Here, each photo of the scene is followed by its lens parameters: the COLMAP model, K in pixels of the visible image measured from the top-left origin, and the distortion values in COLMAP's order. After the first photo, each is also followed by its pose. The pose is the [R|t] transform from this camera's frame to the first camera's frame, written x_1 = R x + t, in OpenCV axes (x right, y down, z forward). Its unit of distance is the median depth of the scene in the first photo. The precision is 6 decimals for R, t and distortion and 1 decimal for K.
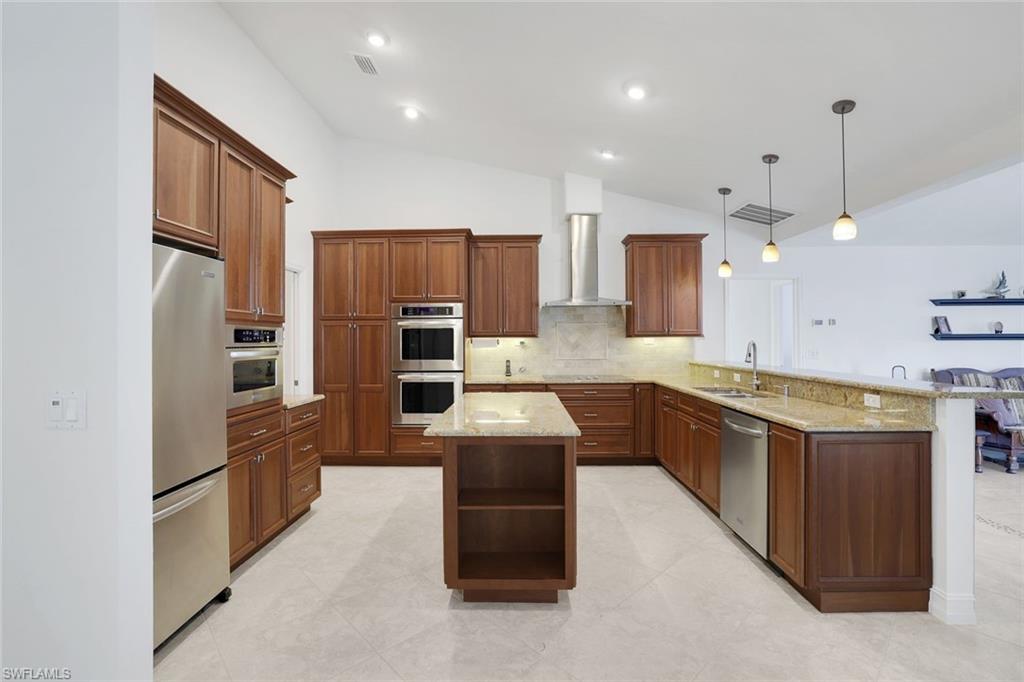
lens RADIAL K [[452.8, 0, 508.8], [0, 452.8, 341.0], [0, 0, 1]] dist [0.000050, 0.000077]
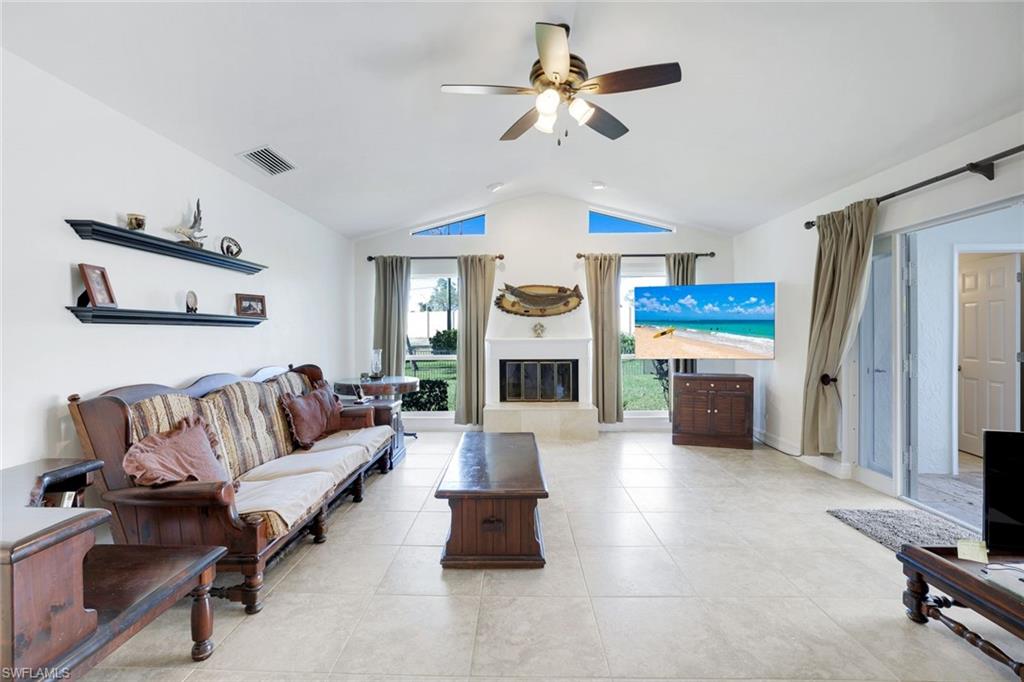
lens RADIAL K [[452.8, 0, 507.5], [0, 452.8, 333.7], [0, 0, 1]] dist [0.000050, 0.000077]
pose [[0.000749, 0.000469, 1.000000, 0.543184], [-0.007975, 0.999968, -0.000463, 0.005222], [-0.999968, -0.007975, 0.000753, 0.623549]]
